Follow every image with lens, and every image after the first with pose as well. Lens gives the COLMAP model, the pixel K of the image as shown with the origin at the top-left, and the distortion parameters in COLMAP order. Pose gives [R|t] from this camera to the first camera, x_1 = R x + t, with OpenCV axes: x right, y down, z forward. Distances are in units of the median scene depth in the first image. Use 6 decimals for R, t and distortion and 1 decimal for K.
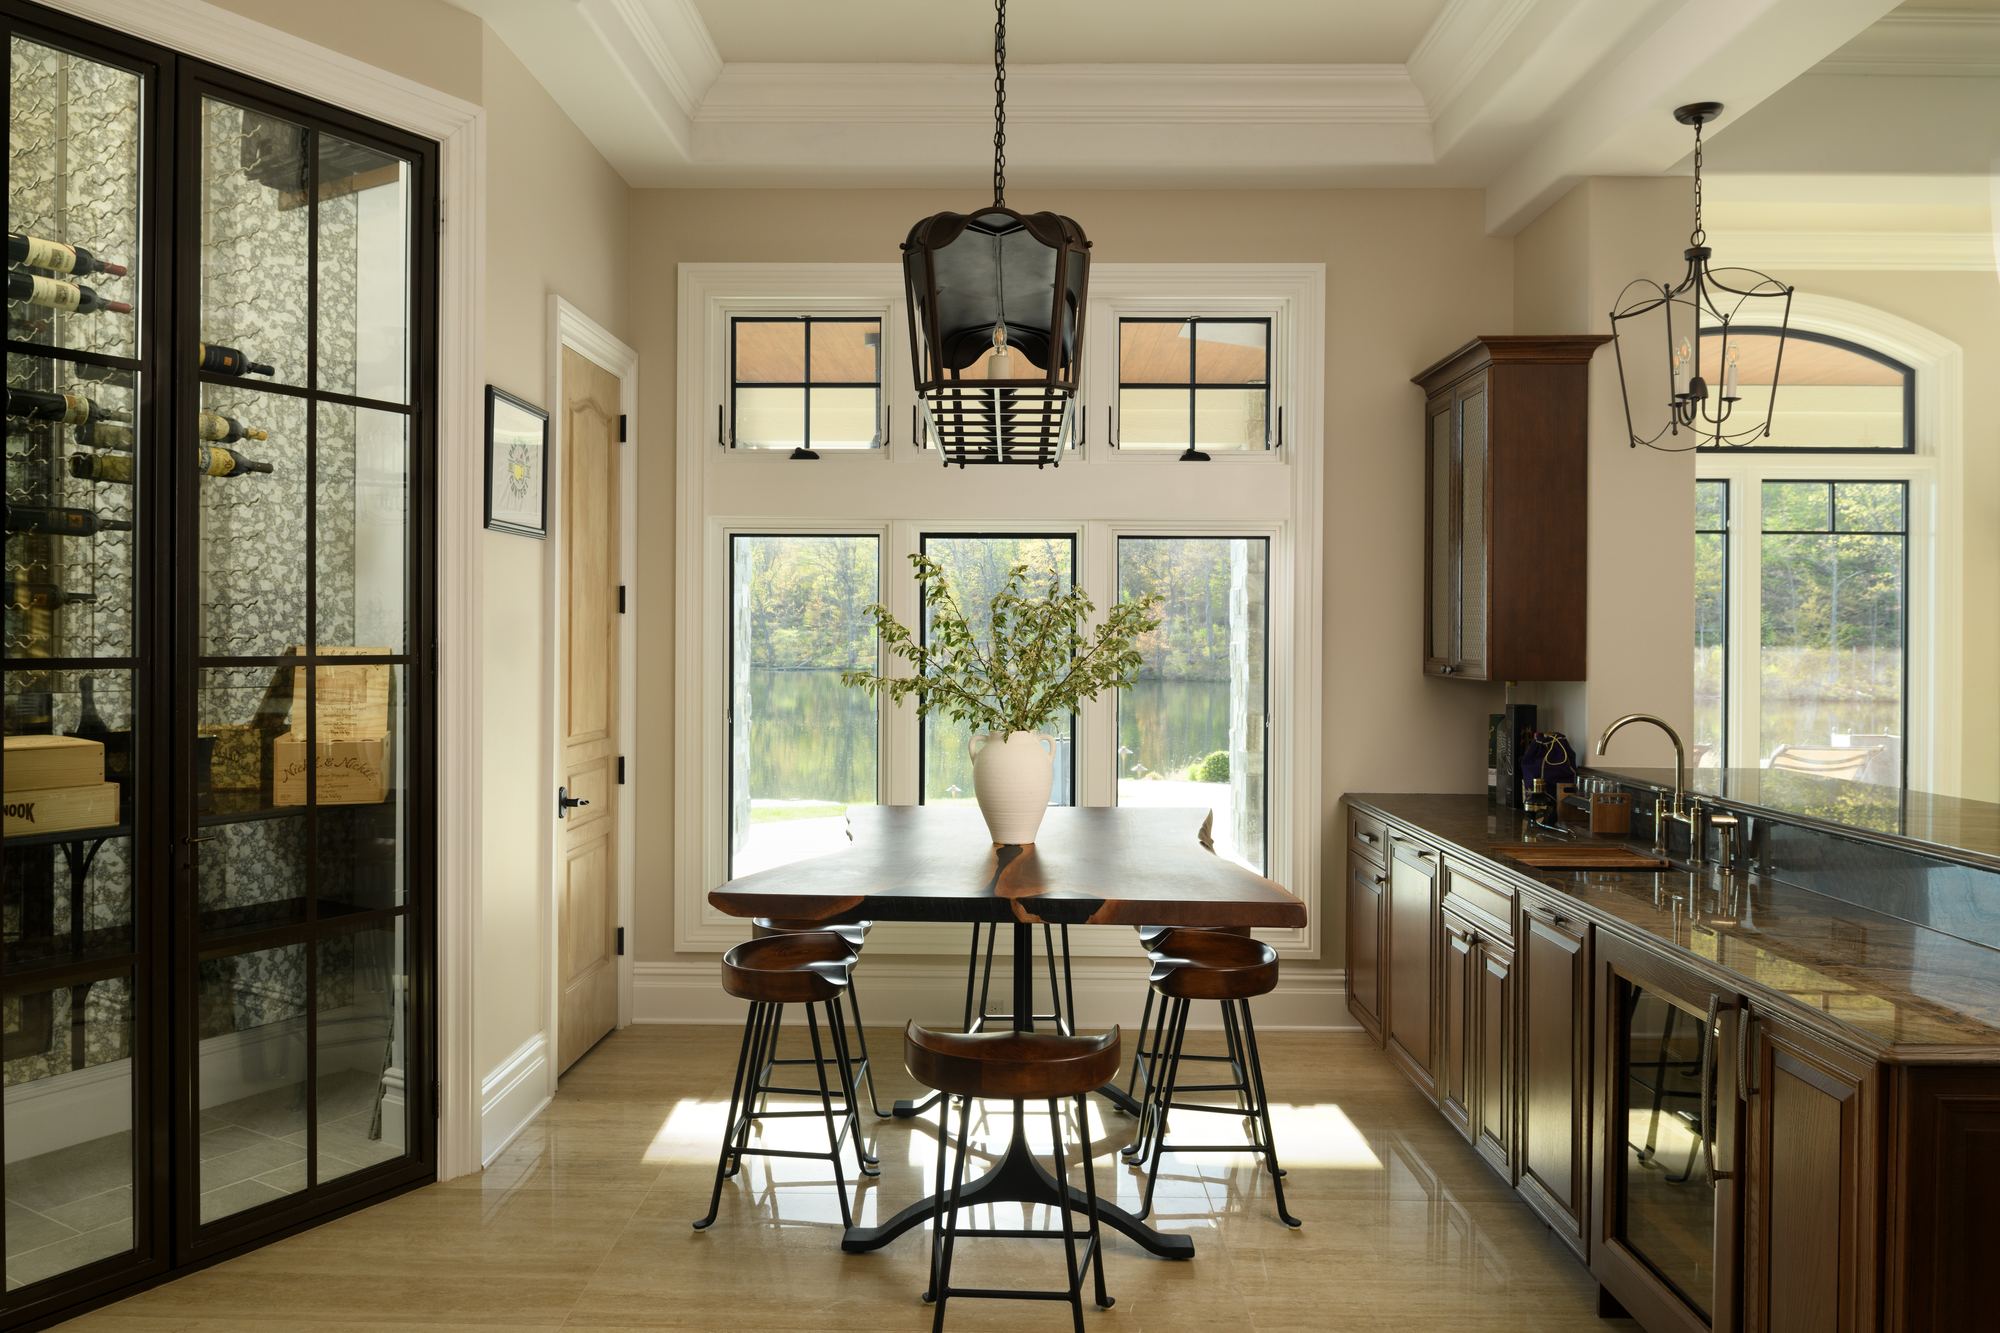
lens RADIAL K [[1431.9, 0, 1000.0], [0, 1431.9, 666.5], [0, 0, 1]] dist [-0.010857, -0.002101]
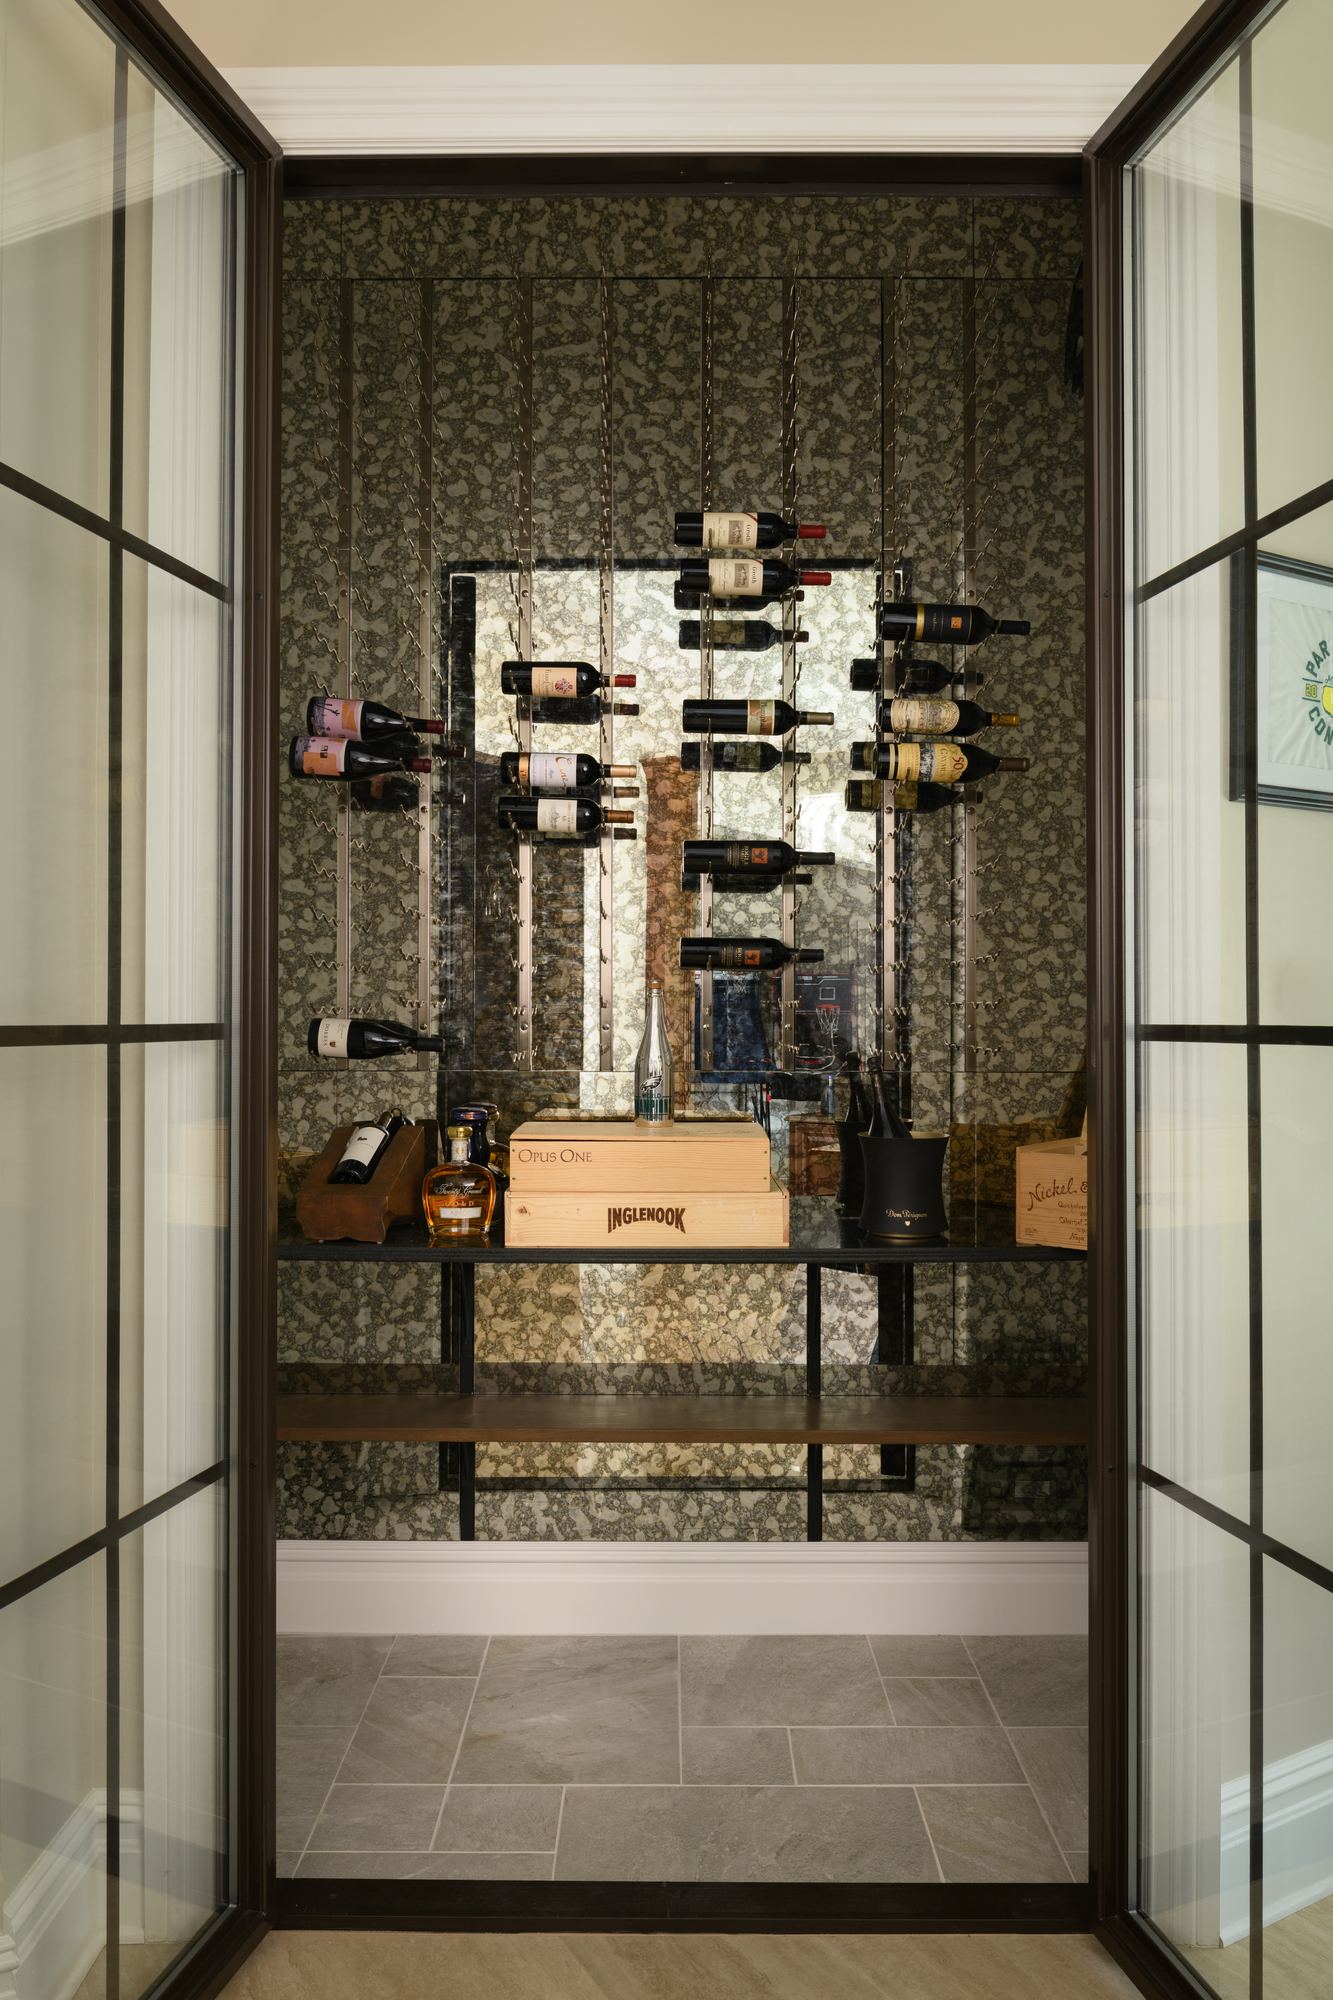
lens RADIAL K [[1431.9, 0, 666.5], [0, 1431.9, 1000.0], [0, 0, 1]] dist [-0.010857, -0.002101]
pose [[0.510343, -0.012915, -0.859874, 0.007583], [-0.016149, 0.999567, -0.024598, -0.001172], [0.859819, 0.026440, 0.509913, 0.469336]]
